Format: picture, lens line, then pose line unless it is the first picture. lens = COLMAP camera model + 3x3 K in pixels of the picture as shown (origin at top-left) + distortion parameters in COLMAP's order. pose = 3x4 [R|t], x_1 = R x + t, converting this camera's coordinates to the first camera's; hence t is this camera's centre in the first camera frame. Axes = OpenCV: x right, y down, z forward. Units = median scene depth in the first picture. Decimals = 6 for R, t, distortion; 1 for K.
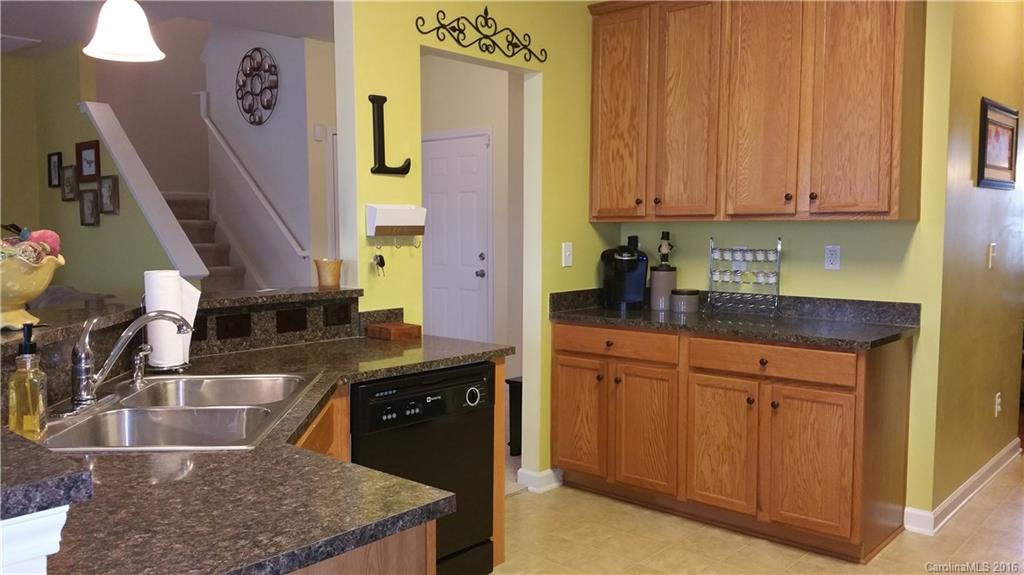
lens RADIAL K [[818.5, 0, 512.0], [0, 818.5, 287.5], [0, 0, 1]] dist [0.116746, -0.212762]
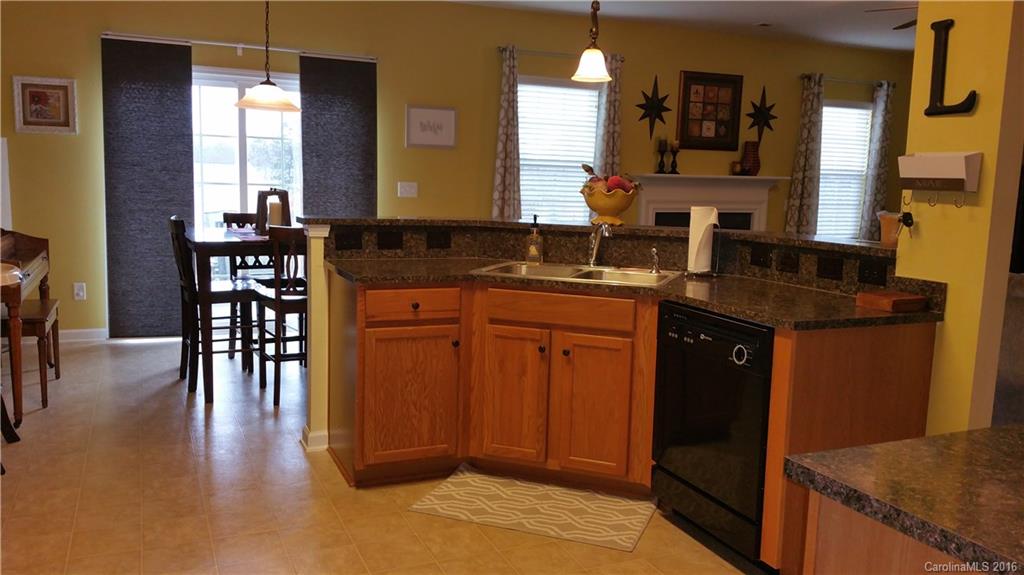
lens RADIAL K [[818.5, 0, 512.0], [0, 818.5, 287.5], [0, 0, 1]] dist [0.116746, -0.212762]
pose [[-0.416018, 0.107614, -0.902966, 0.798312], [-0.097263, 0.982011, 0.161846, -0.062715], [0.904140, 0.155156, -0.398068, 0.986264]]
